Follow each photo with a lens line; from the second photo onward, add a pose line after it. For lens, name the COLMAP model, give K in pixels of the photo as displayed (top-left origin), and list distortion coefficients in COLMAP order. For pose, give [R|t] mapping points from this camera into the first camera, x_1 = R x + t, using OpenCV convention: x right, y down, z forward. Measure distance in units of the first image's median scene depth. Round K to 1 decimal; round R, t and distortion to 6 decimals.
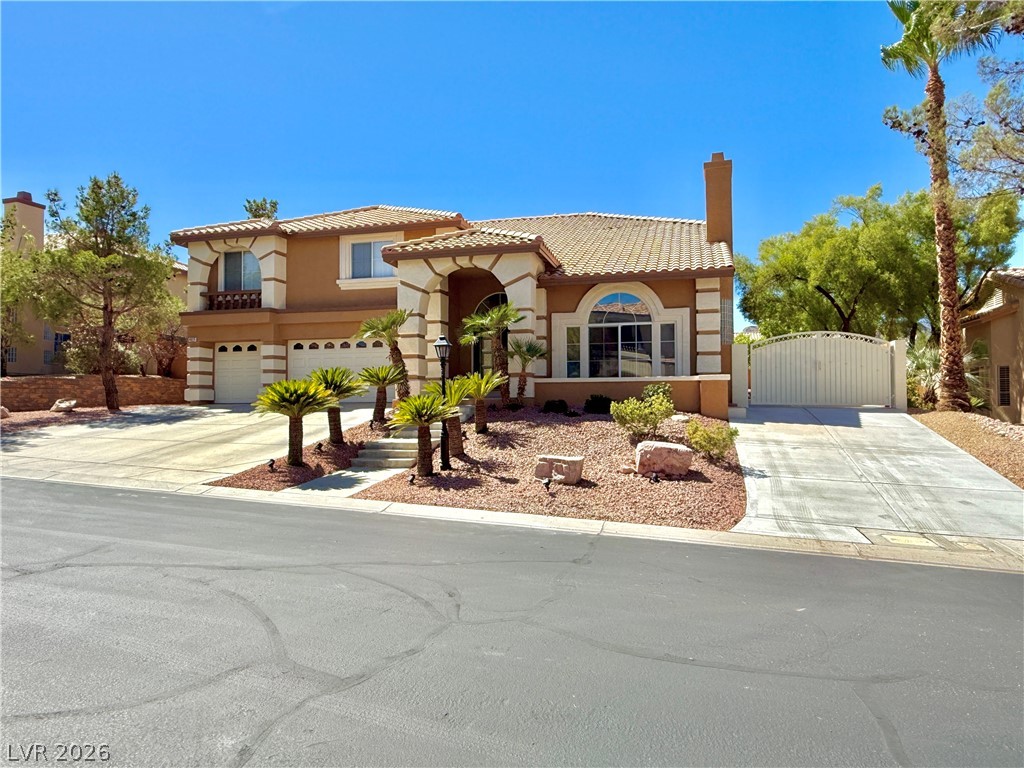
lens RADIAL K [[674.8, 0, 503.6], [0, 674.8, 385.2], [0, 0, 1]] dist [-0.004259, 0.005258]
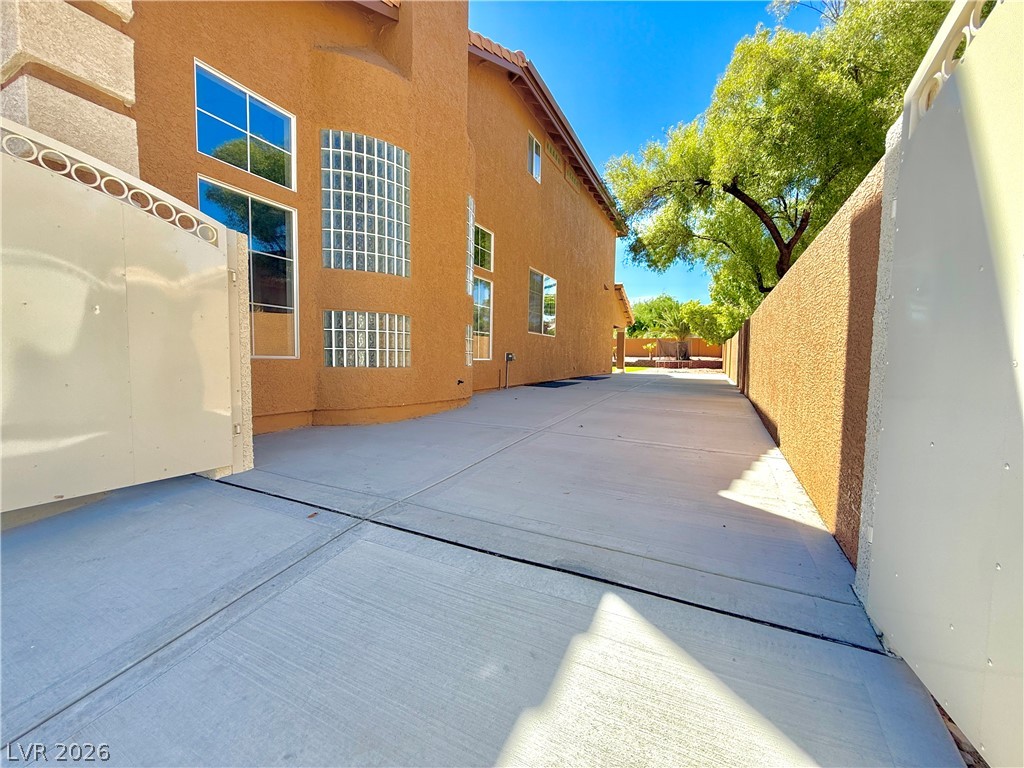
lens RADIAL K [[410.7, 0, 508.1], [0, 410.7, 384.1], [0, 0, 1]] dist [0.006667, 0.000058]
pose [[0.980852, 0.032945, -0.191946, 0.480157], [-0.015454, 0.995647, 0.091917, -0.018040], [0.194139, -0.087191, 0.977092, 0.837240]]
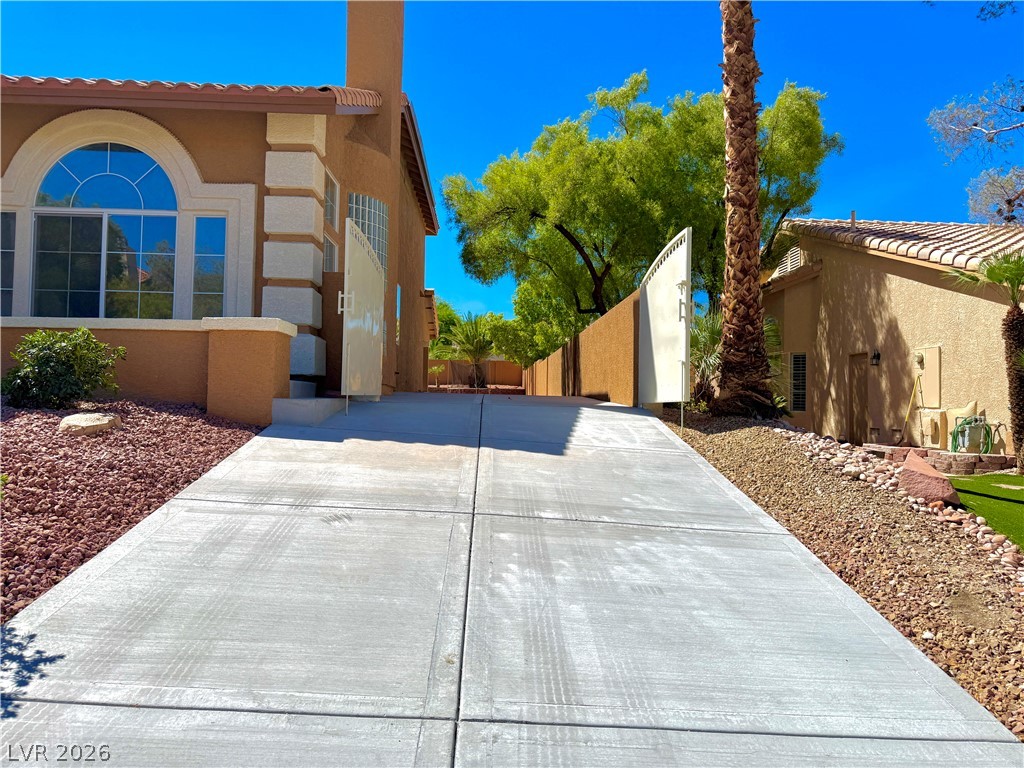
lens RADIAL K [[718.6, 0, 509.2], [0, 718.6, 384.0], [0, 0, 1]] dist [0.078536, -0.105014]
pose [[0.955360, 0.030993, 0.293814, 0.288692], [-0.031295, 0.999503, -0.003673, 0.018466], [-0.293782, -0.005686, 0.955855, 0.451973]]
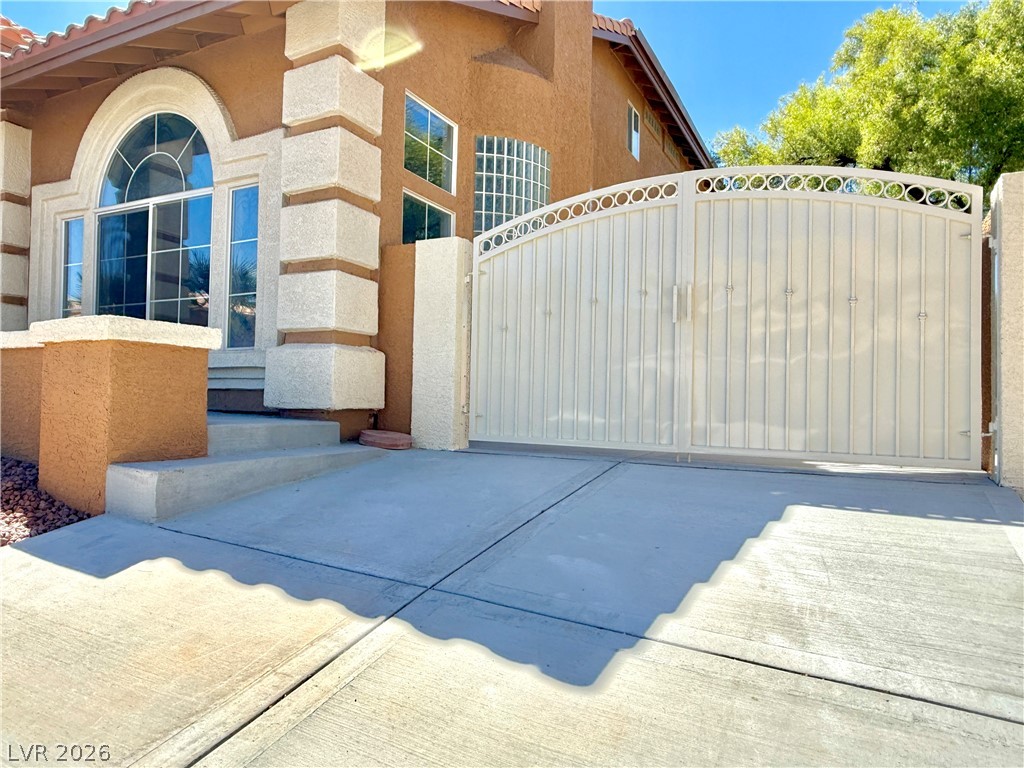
lens RADIAL K [[674.8, 0, 508.1], [0, 674.8, 393.3], [0, 0, 1]] dist [-0.004259, 0.005258]
pose [[0.977157, 0.018738, -0.211689, 0.430815], [-0.017468, 0.999816, 0.007869, 0.005099], [0.211797, -0.003992, 0.977305, 0.688069]]
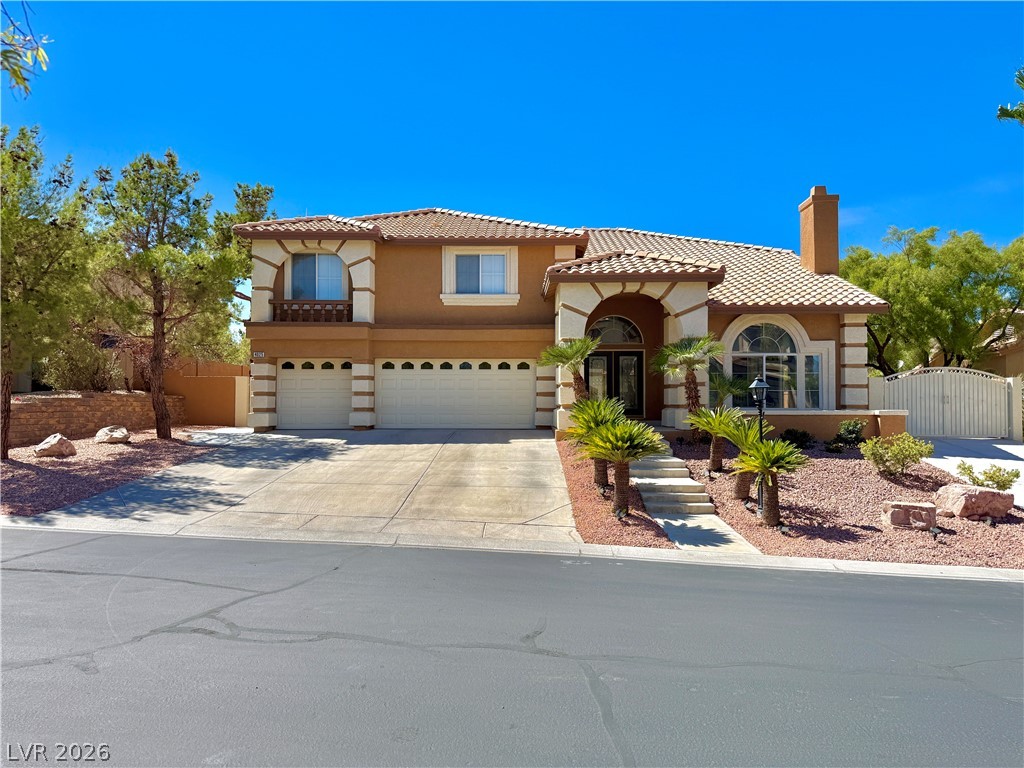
lens RADIAL K [[718.6, 0, 505.6], [0, 718.6, 379.4], [0, 0, 1]] dist [0.078536, -0.105014]
pose [[0.970312, 0.015461, 0.241362, -0.458229], [-0.012688, 0.999834, -0.013038, -0.034394], [-0.241523, 0.009589, 0.970348, 0.047204]]
